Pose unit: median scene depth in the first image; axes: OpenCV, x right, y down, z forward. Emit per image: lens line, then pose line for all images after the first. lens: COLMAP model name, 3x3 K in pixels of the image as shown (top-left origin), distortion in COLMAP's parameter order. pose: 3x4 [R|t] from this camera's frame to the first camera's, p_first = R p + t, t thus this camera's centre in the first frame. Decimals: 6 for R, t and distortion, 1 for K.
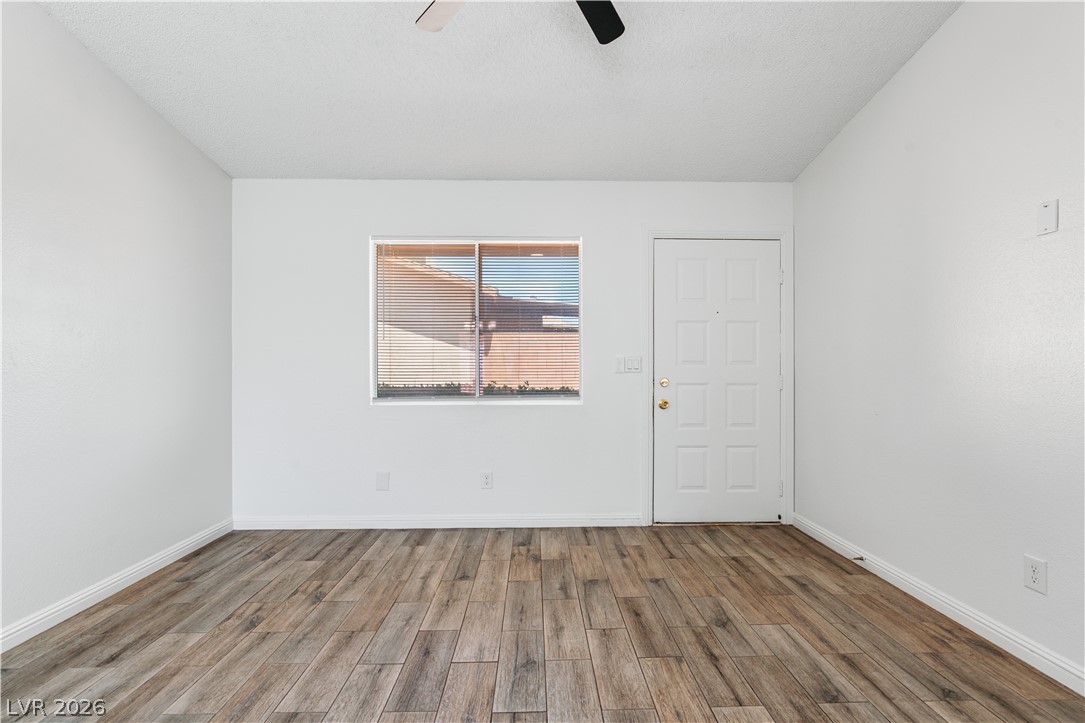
lens RADIAL K [[488.5, 0, 543.1], [0, 488.5, 371.2], [0, 0, 1]] dist [-0.013916, 0.006832]
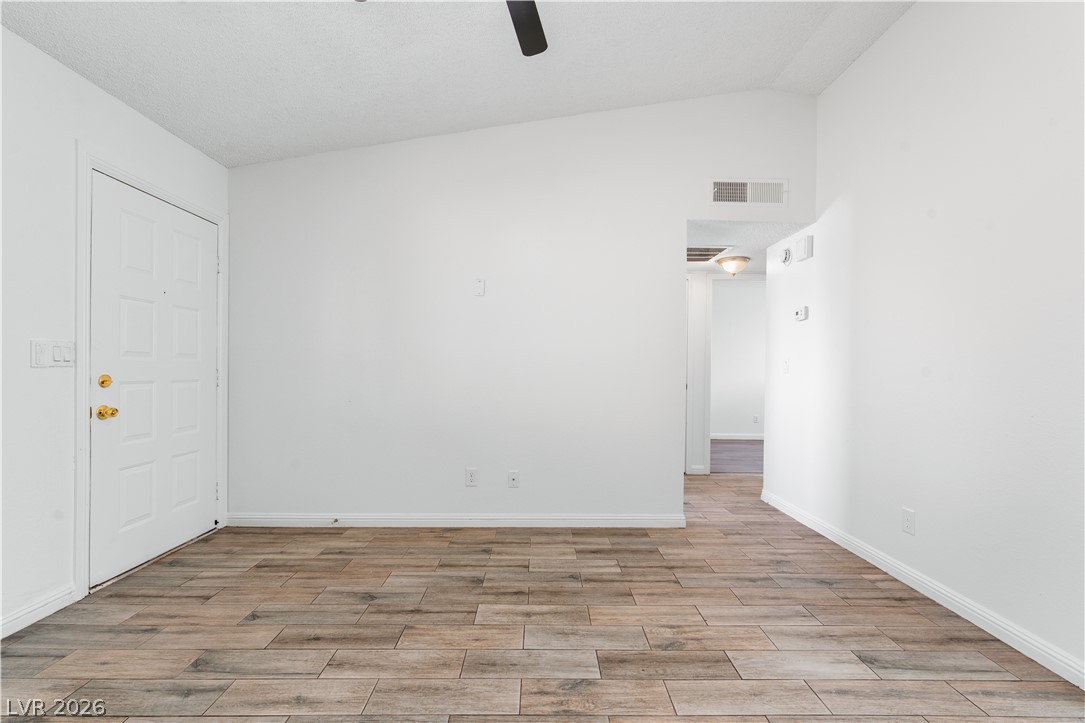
lens RADIAL K [[488.5, 0, 543.1], [0, 488.5, 371.2], [0, 0, 1]] dist [-0.013916, 0.006832]
pose [[0.009325, -0.003788, 0.999949, -0.535144], [-0.007565, 0.999964, 0.003859, 0.001797], [-0.999928, -0.007601, 0.009296, 0.448195]]
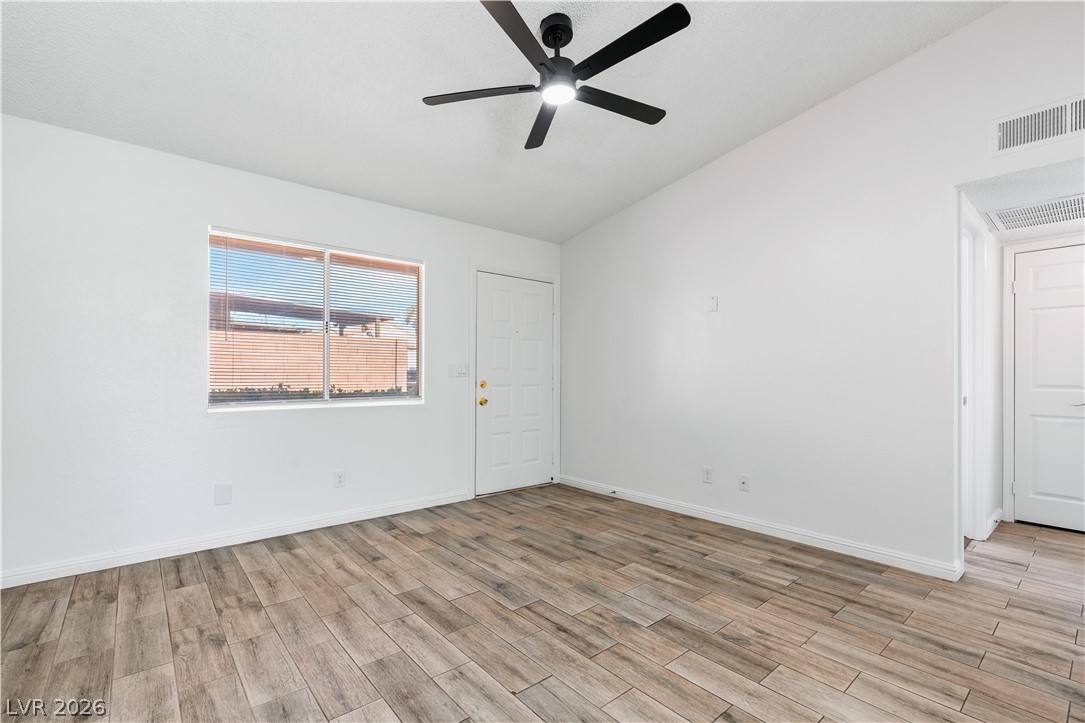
lens RADIAL K [[488.5, 0, 543.1], [0, 488.5, 371.2], [0, 0, 1]] dist [-0.013916, 0.006832]
pose [[0.775418, 0.009138, 0.631383, -0.531694], [-0.004801, 0.999952, -0.008577, -0.001536], [-0.631431, 0.003620, 0.775424, -0.106434]]
